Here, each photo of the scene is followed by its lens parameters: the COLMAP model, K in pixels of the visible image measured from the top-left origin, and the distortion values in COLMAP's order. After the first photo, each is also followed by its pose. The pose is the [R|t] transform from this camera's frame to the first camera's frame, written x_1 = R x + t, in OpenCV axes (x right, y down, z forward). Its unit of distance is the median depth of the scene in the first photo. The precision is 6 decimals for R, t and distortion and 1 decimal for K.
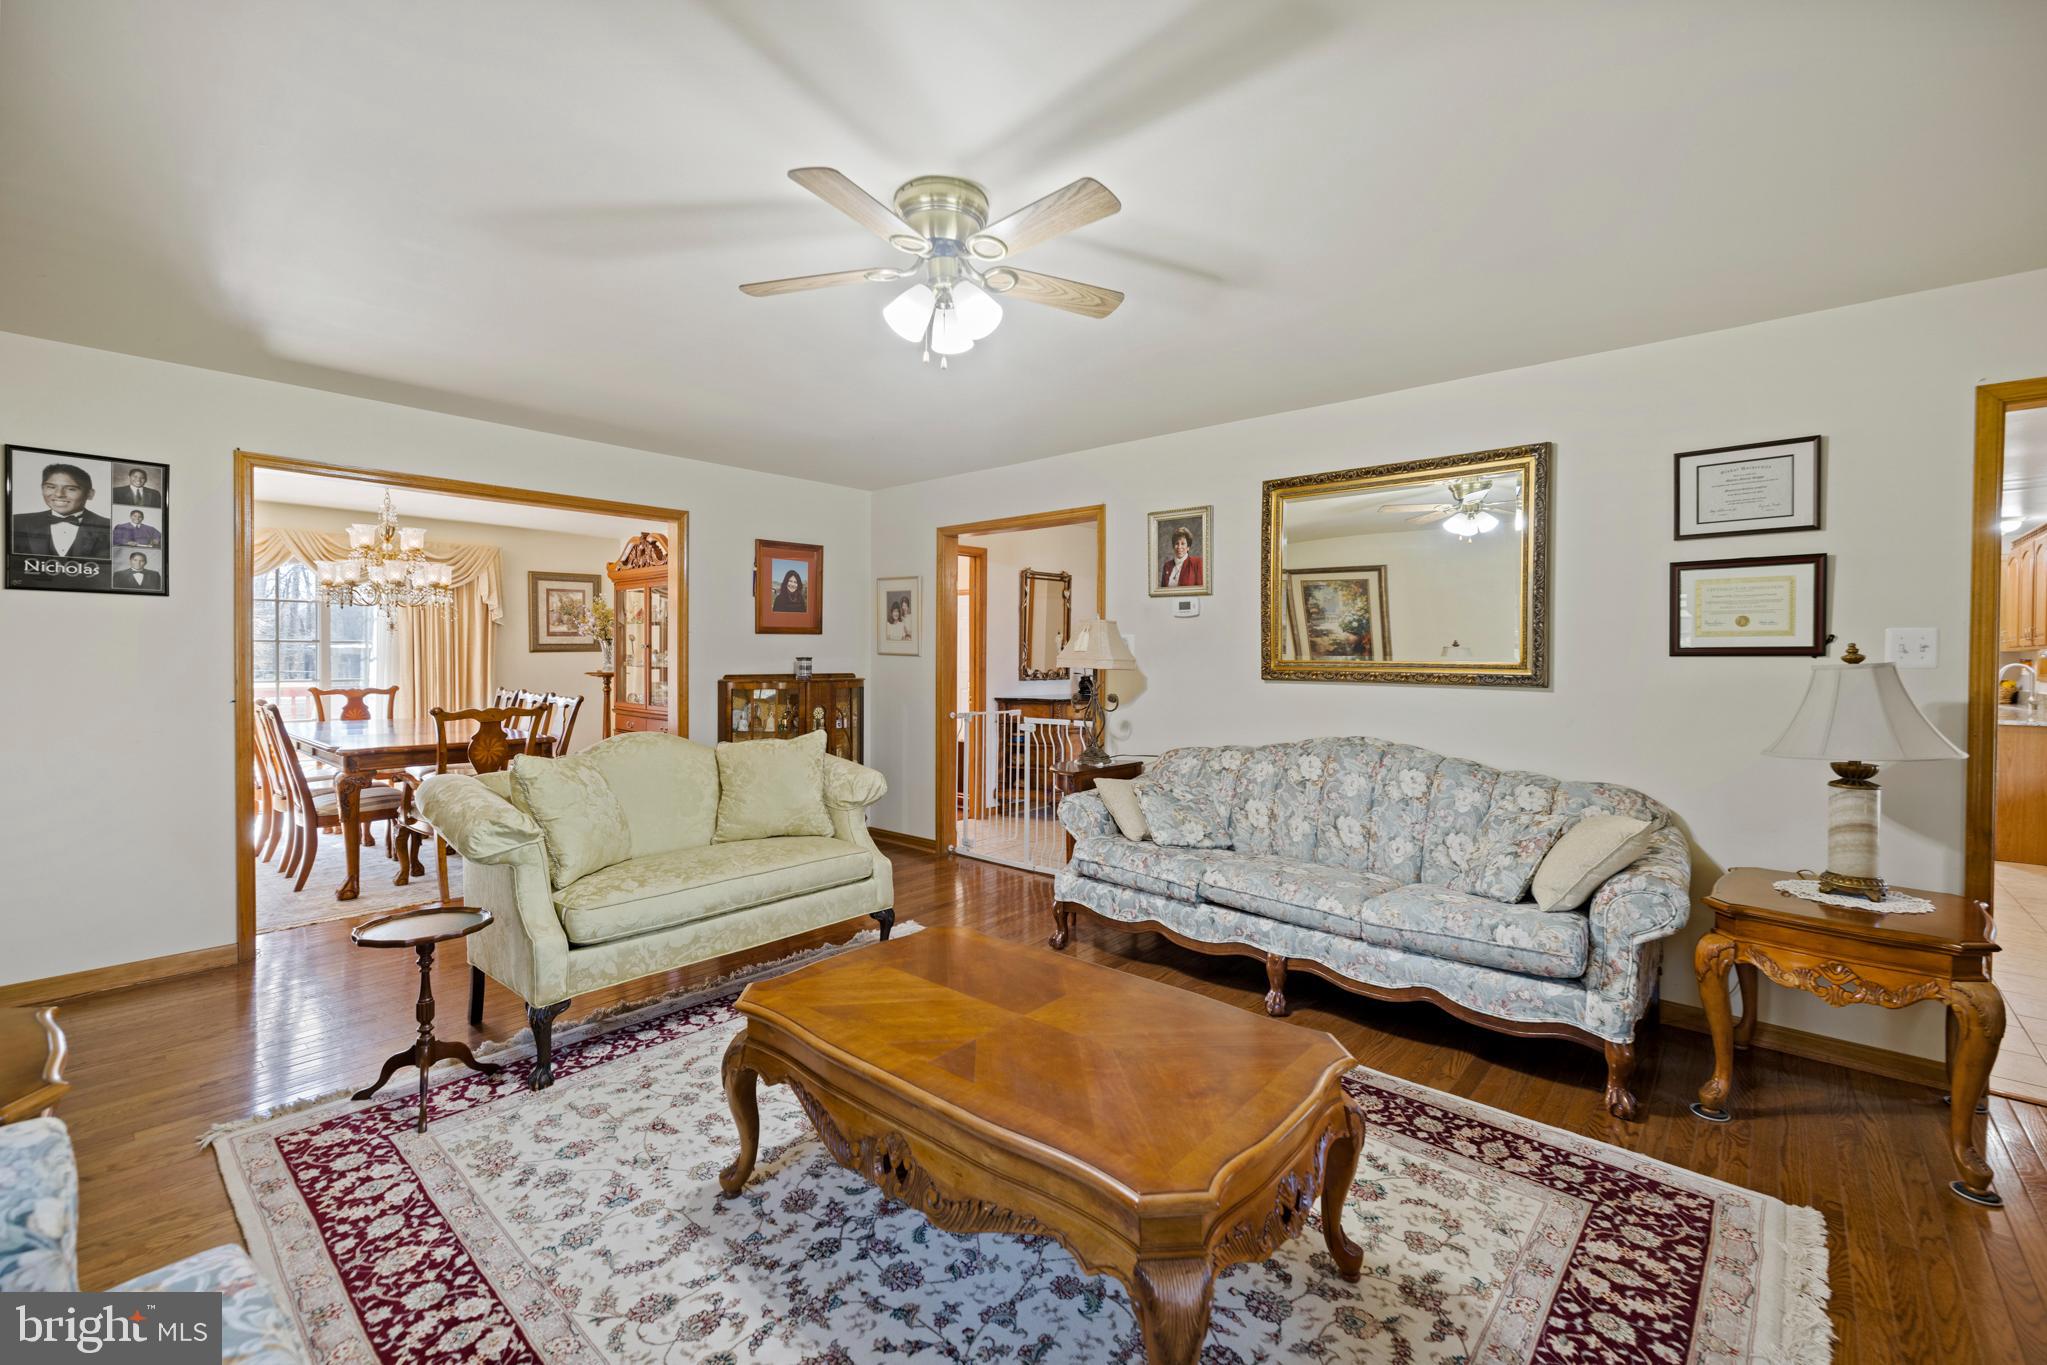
lens RADIAL K [[862.6, 0, 1028.6], [0, 862.6, 667.9], [0, 0, 1]] dist [0.000495, 0.000700]
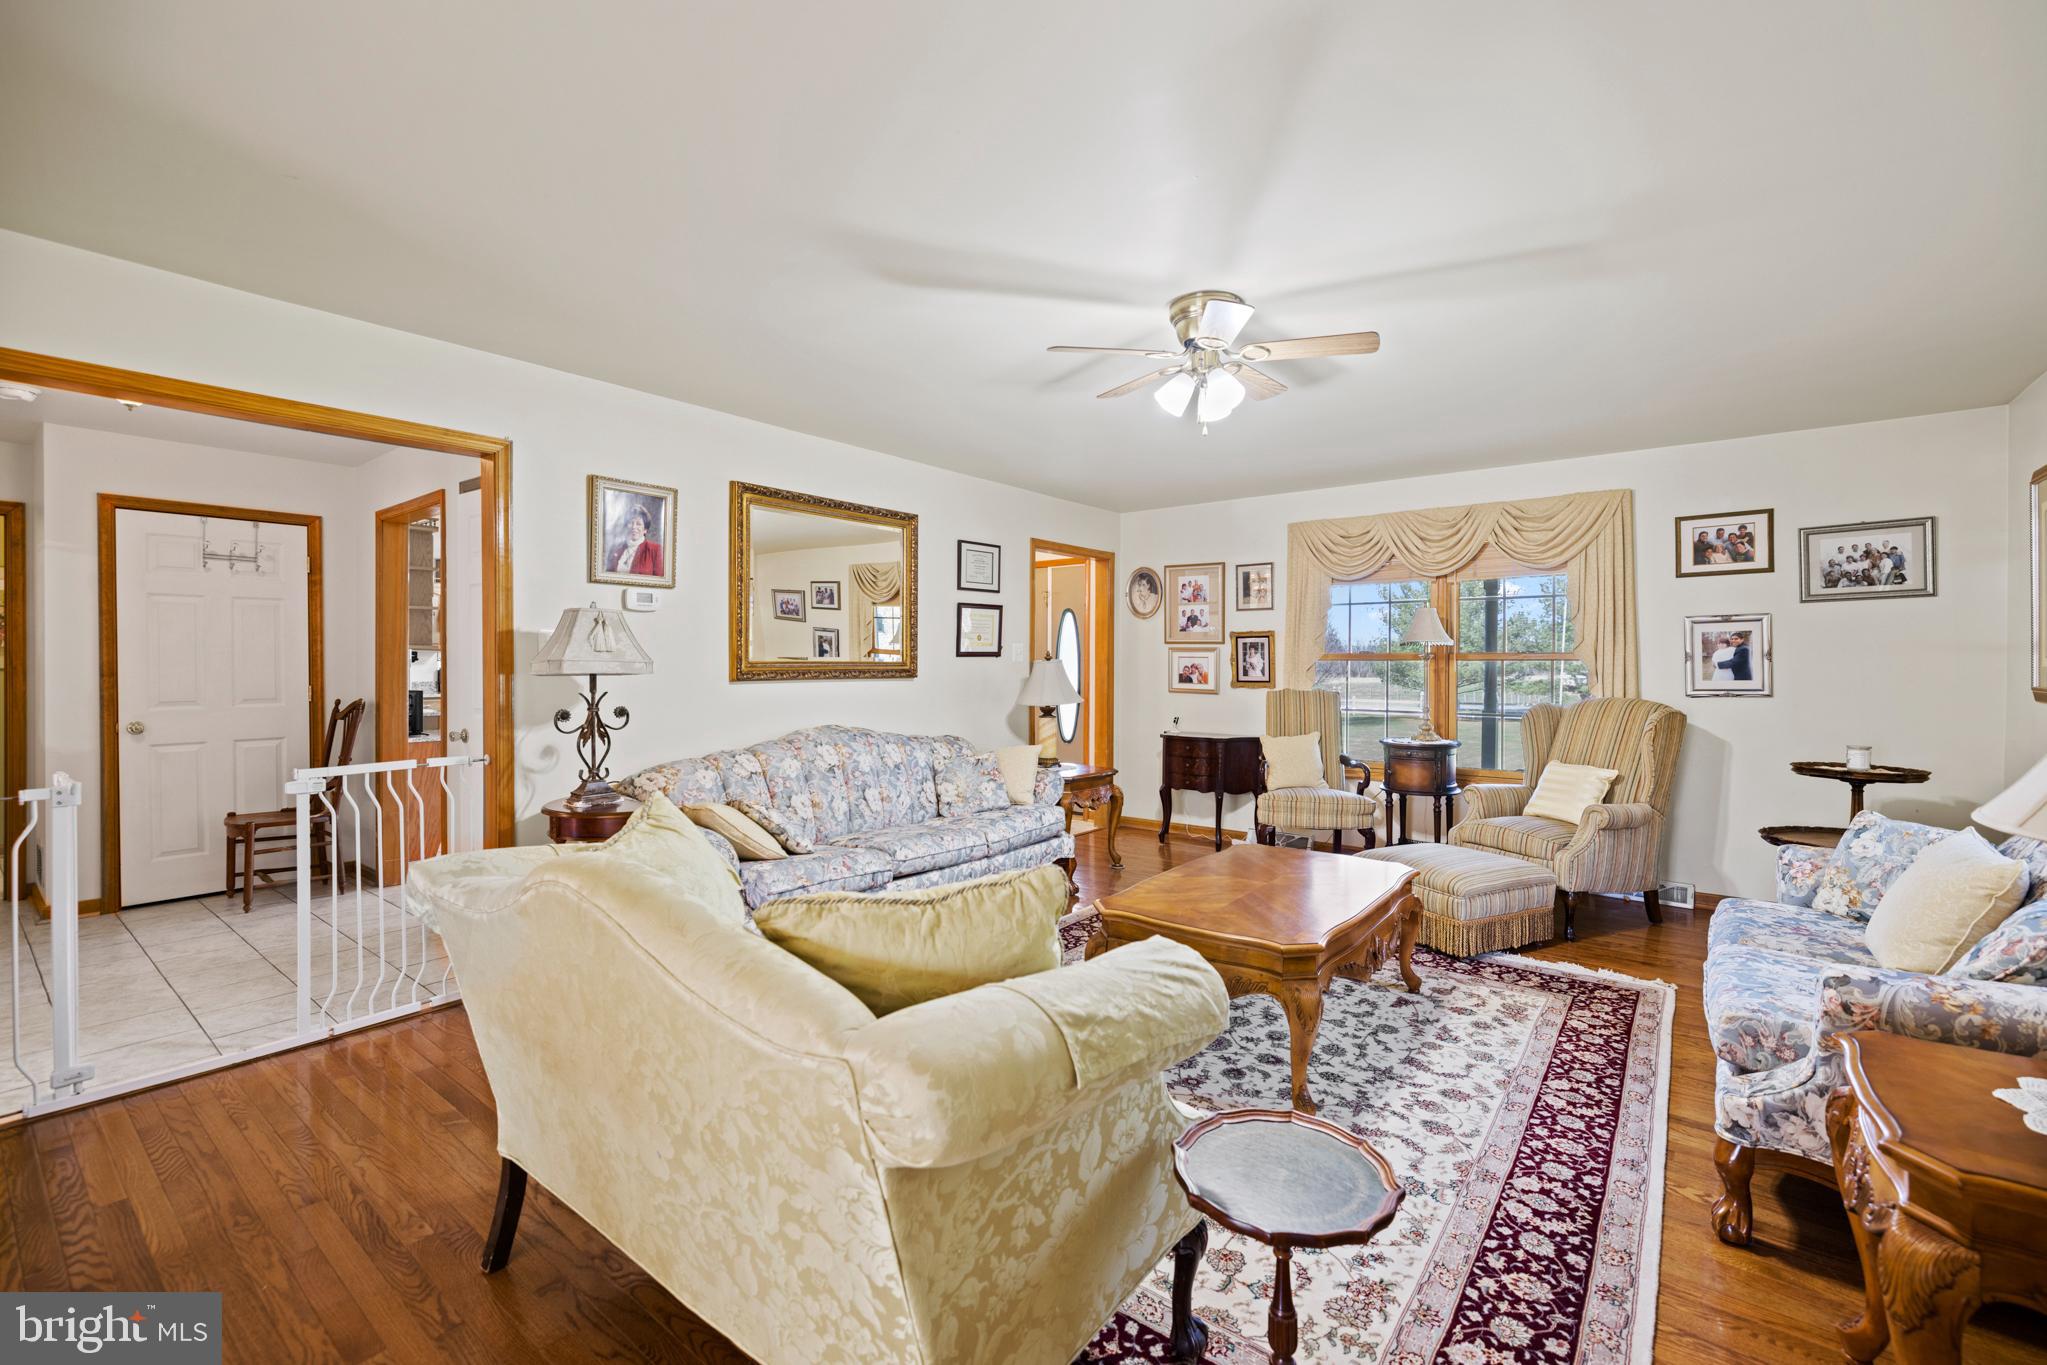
lens RADIAL K [[862.6, 0, 1035.0], [0, 862.6, 665.5], [0, 0, 1]] dist [0.000495, 0.000700]
pose [[-0.061544, -0.011914, 0.998033, -1.249417], [0.014106, 0.999819, 0.012806, -0.020420], [-0.998005, 0.014866, -0.061365, 1.212587]]
